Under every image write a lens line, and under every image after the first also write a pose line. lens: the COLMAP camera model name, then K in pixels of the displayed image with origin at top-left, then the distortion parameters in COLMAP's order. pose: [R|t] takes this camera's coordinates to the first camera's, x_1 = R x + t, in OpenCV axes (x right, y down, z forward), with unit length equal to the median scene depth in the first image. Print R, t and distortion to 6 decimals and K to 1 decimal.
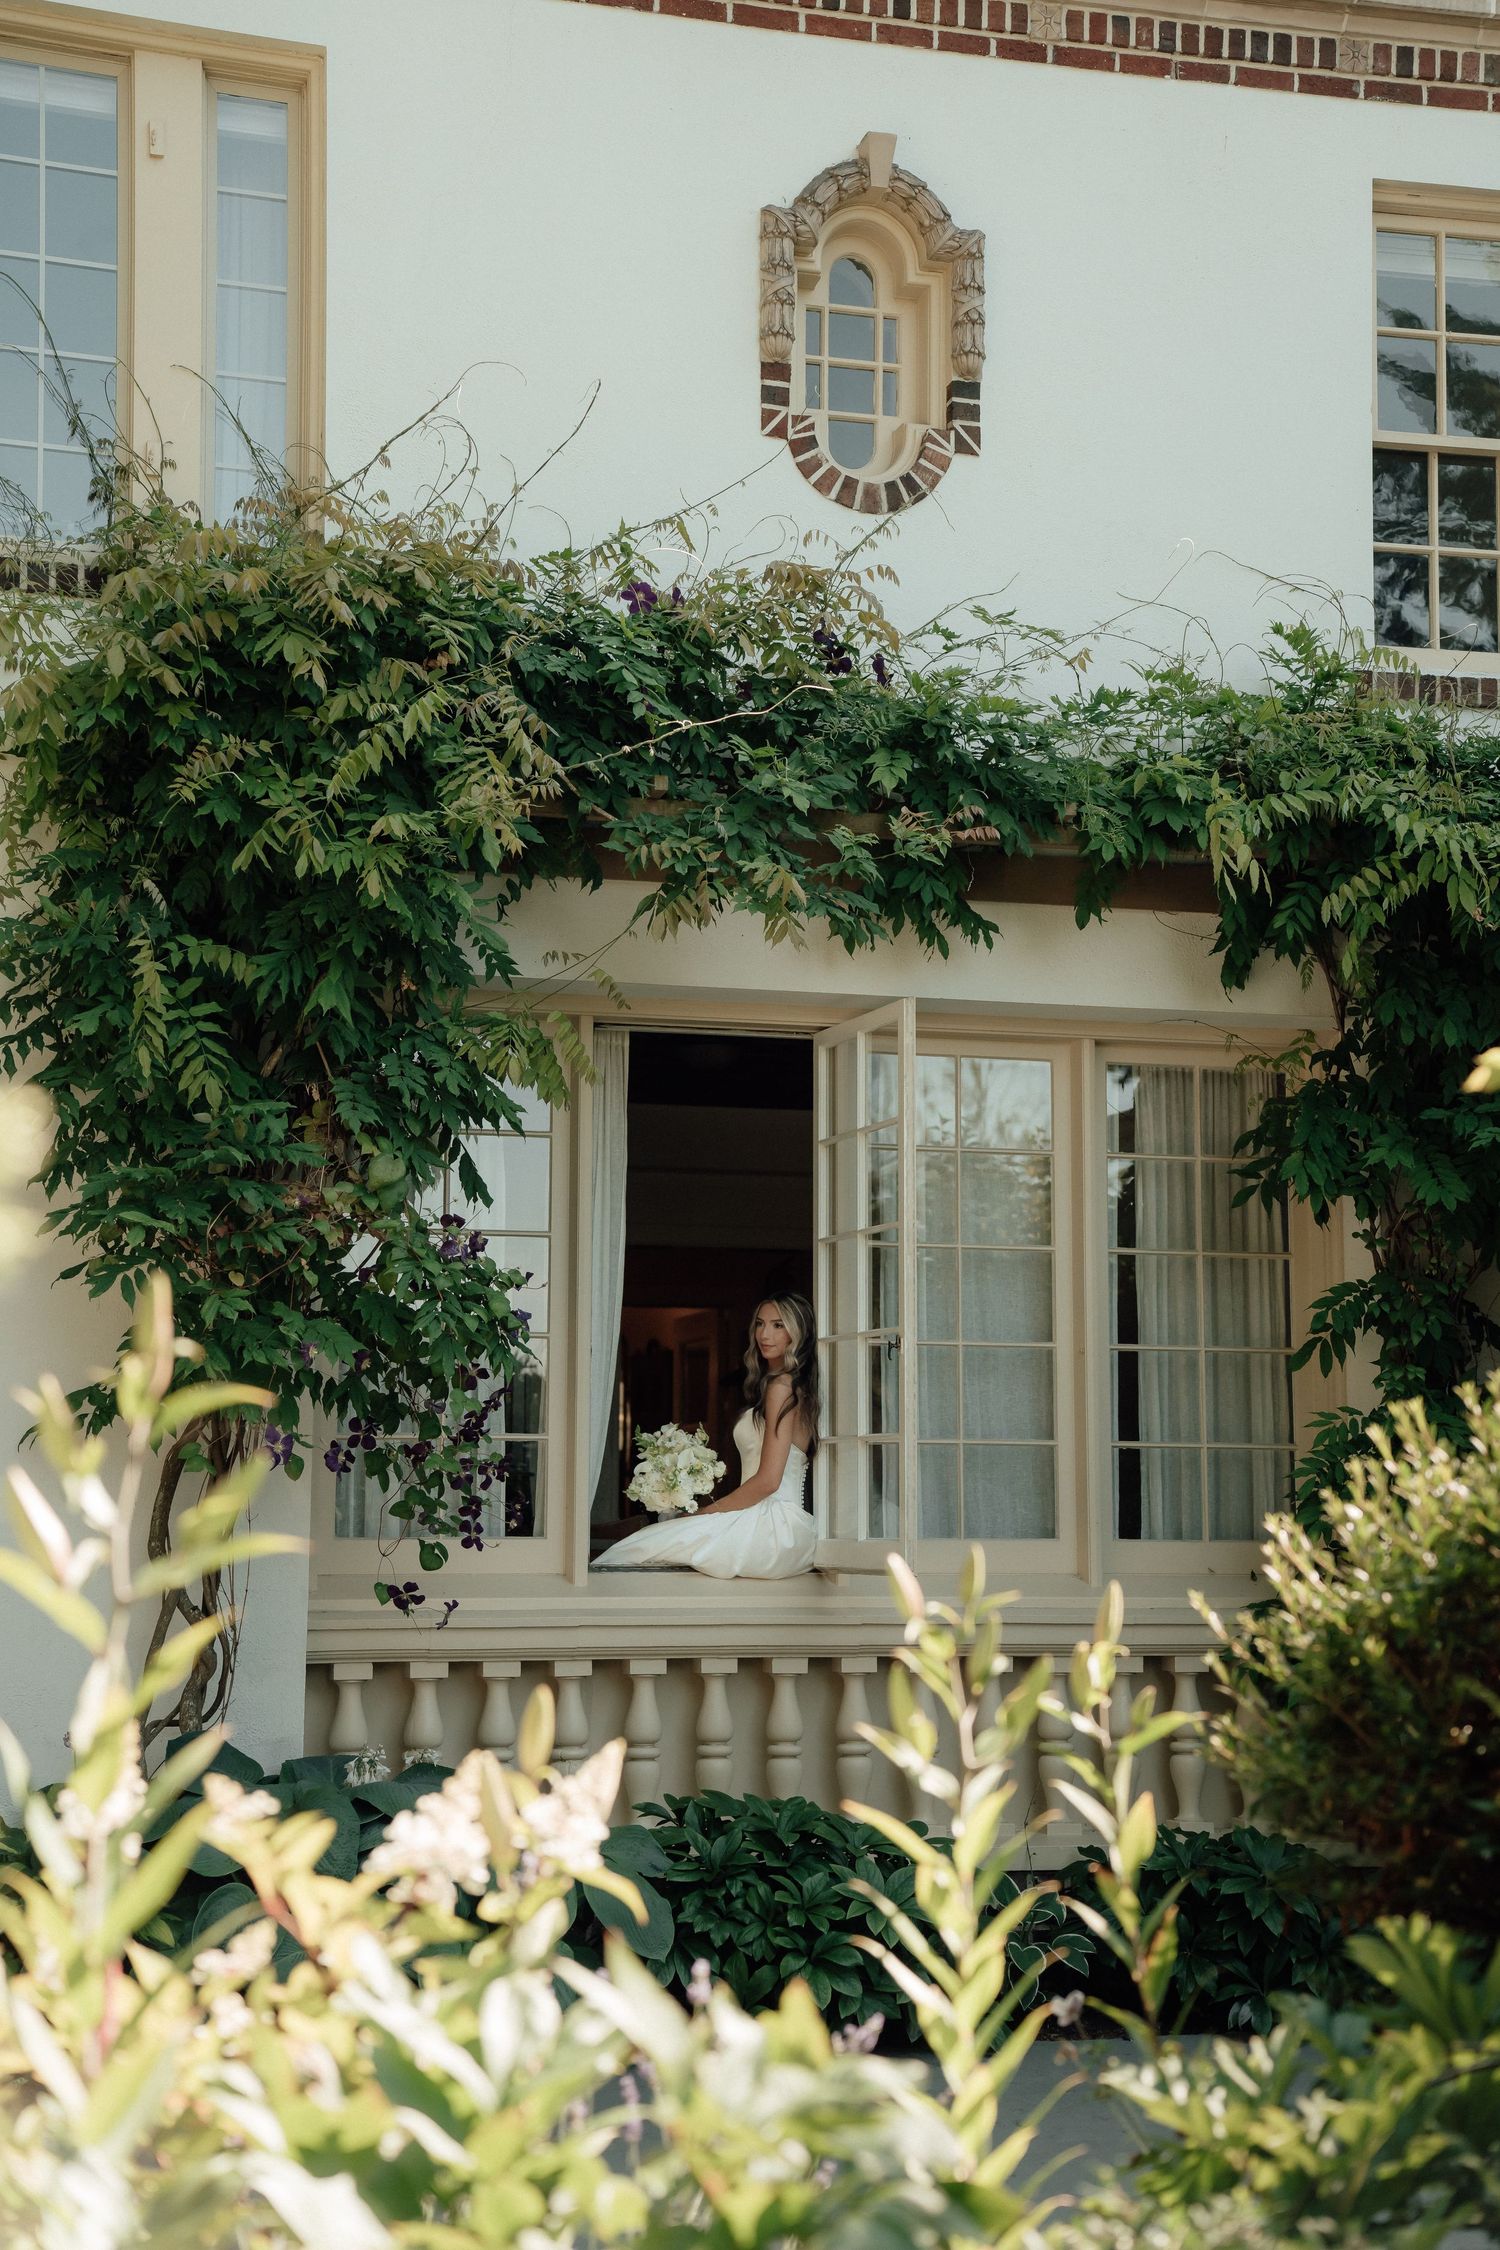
lens RADIAL K [[3222.7, 0, 766.1], [0, 3222.7, 1104.6], [0, 0, 1]] dist [0.018213, 1.337580]
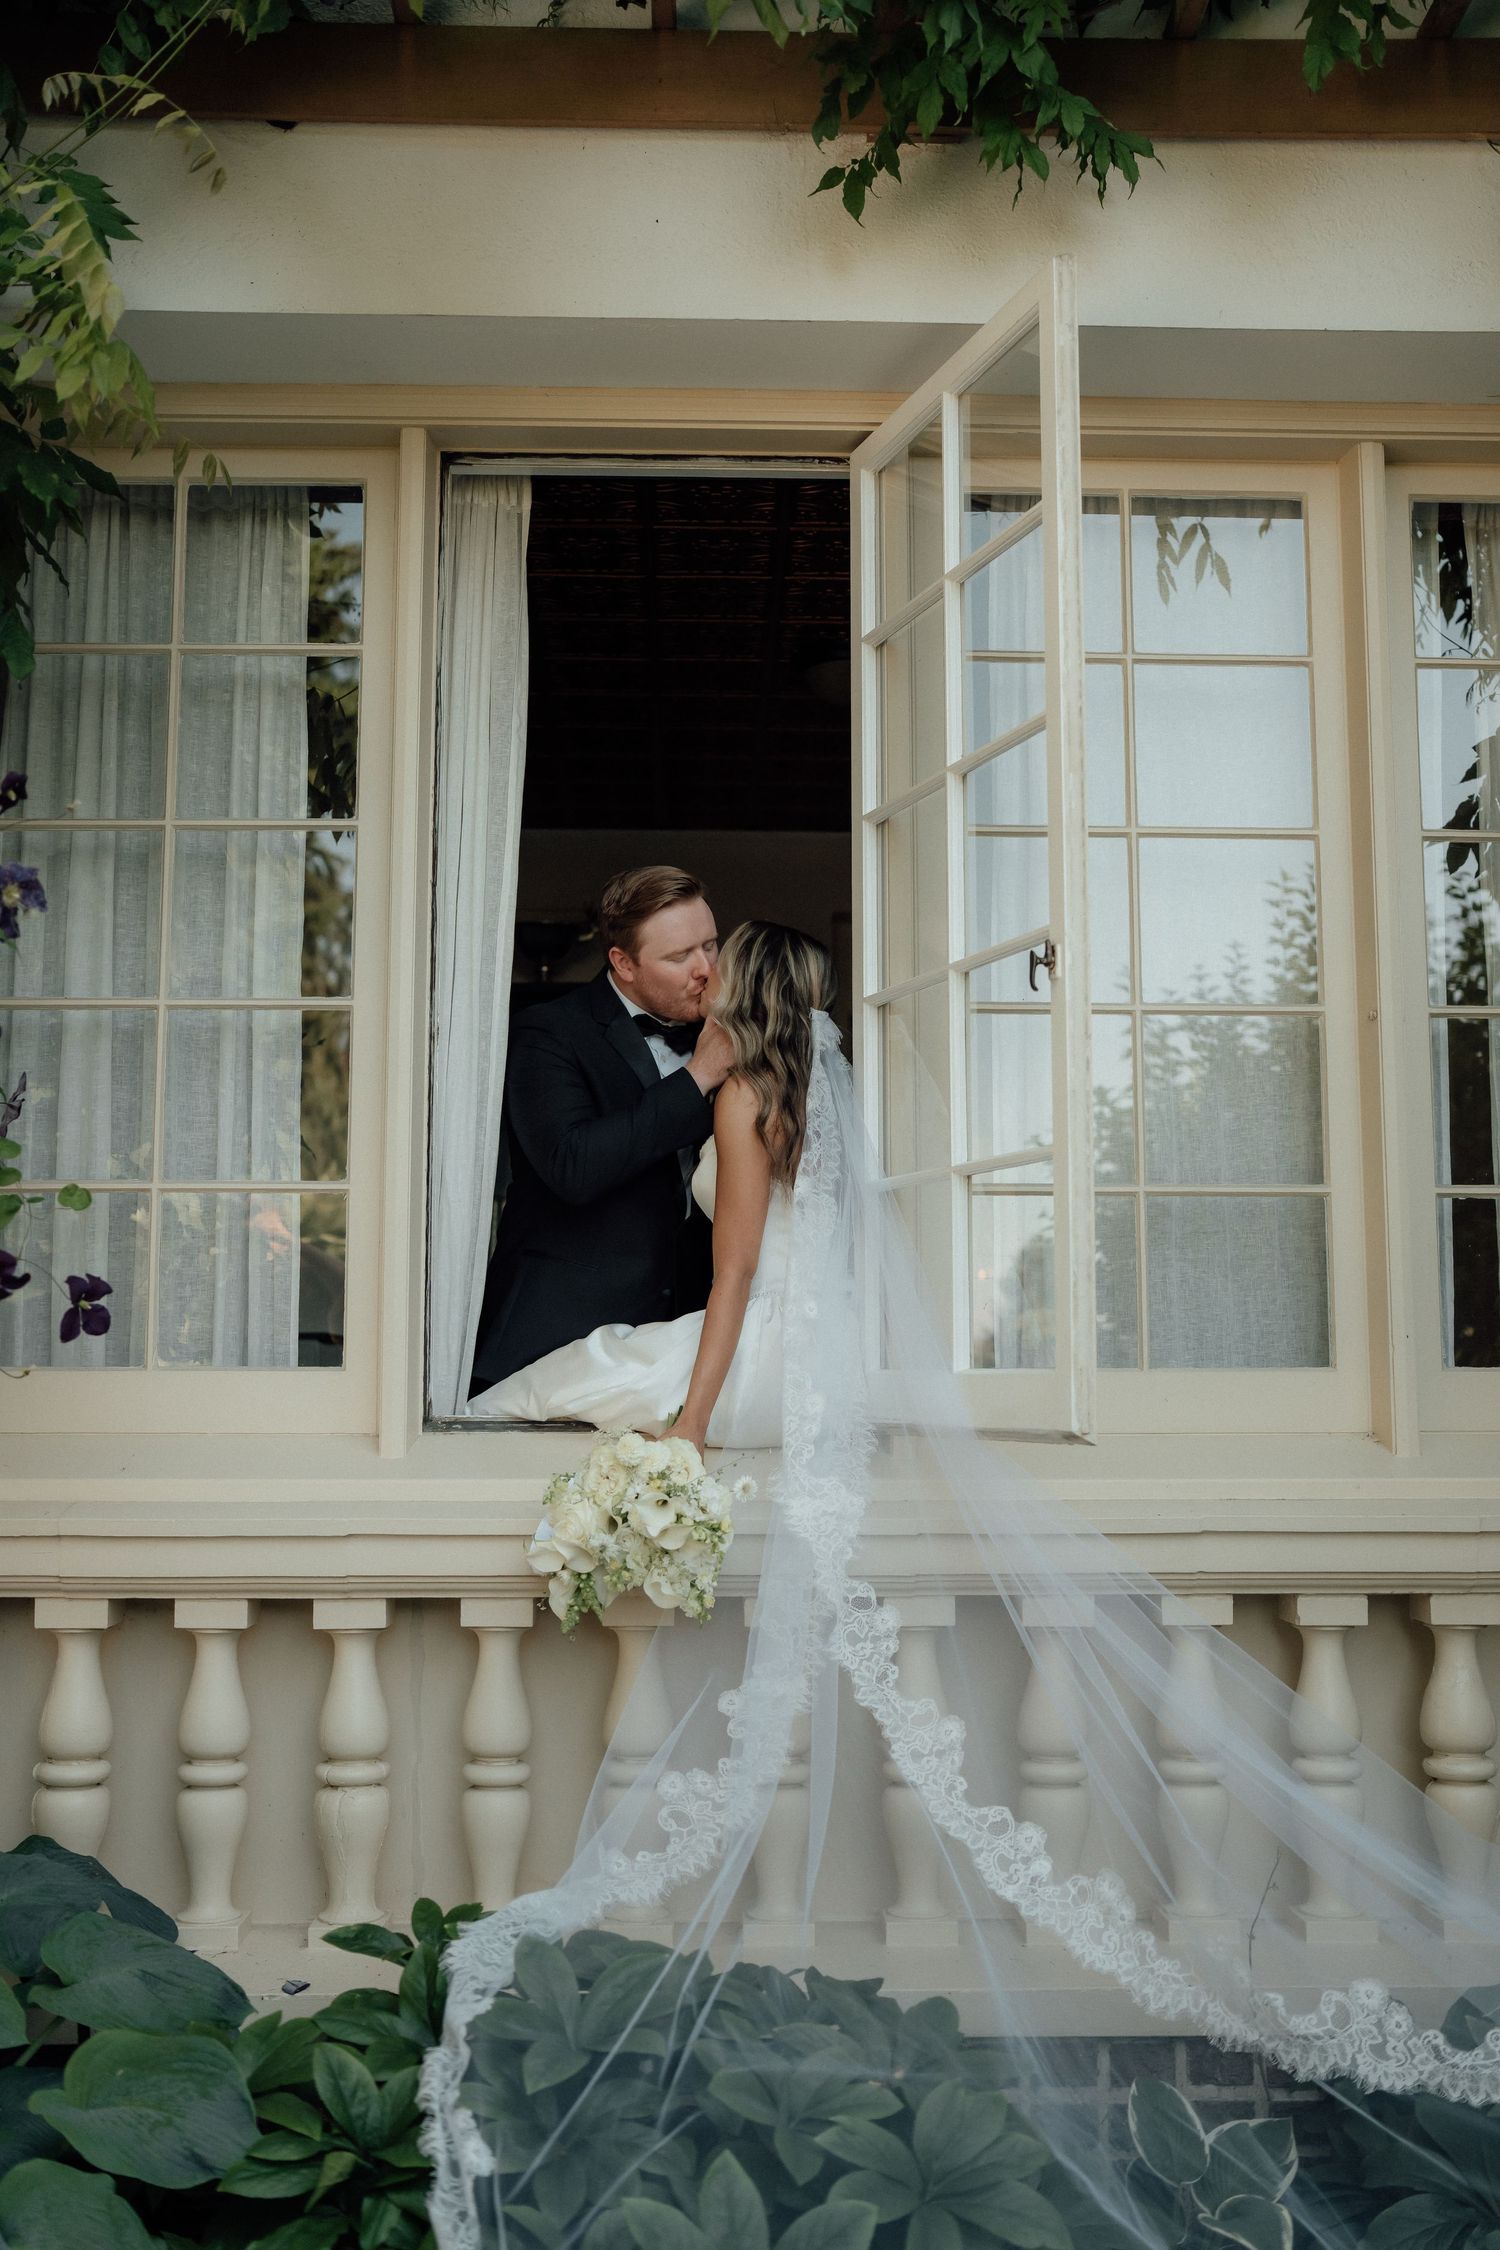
lens RADIAL K [[2253.6, 0, 760.1], [0, 2253.6, 1104.9], [0, 0, 1]] dist [-0.068899, 0.190272]
pose [[0.972707, -0.032376, -0.229768, 0.087815], [0.032058, 0.999473, -0.005118, 0.093992], [0.229813, -0.002388, 0.973232, 0.646241]]
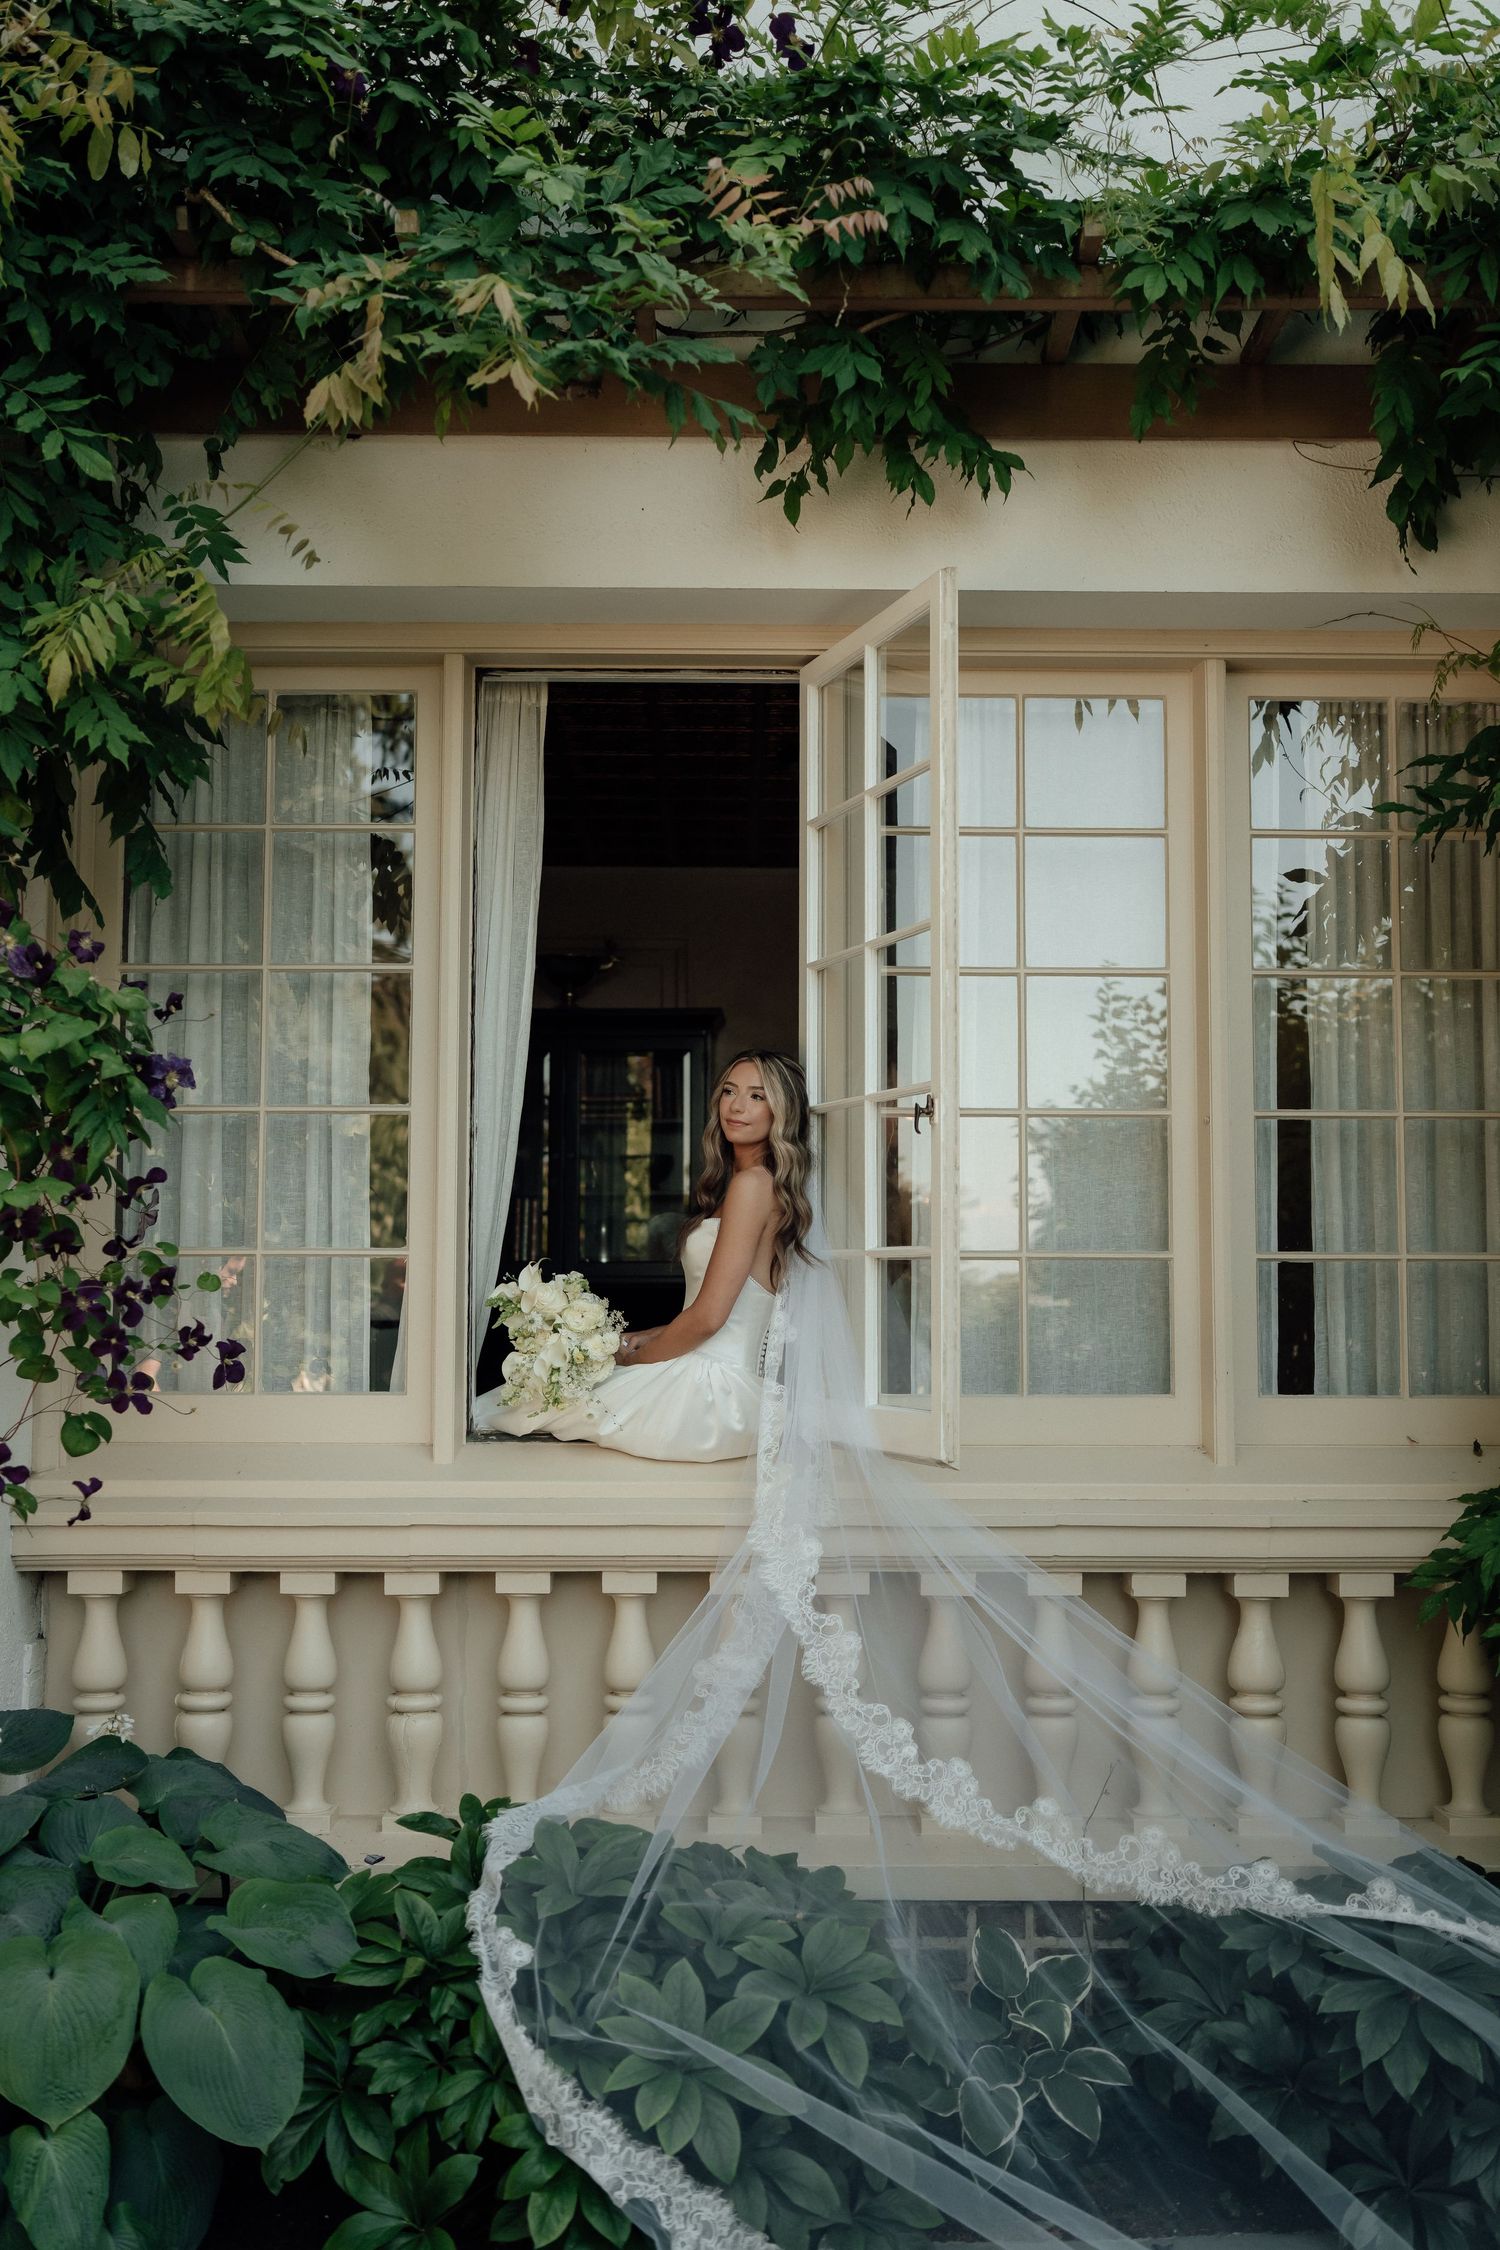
lens RADIAL K [[2324.9, 0, 747.9], [0, 2324.9, 1111.7], [0, 0, 1]] dist [-0.001588, 0.014556]
pose [[0.966486, -0.021043, -0.255857, 0.135081], [0.032038, 0.998730, 0.038880, 0.055349], [0.254714, -0.045774, 0.965932, 0.528913]]
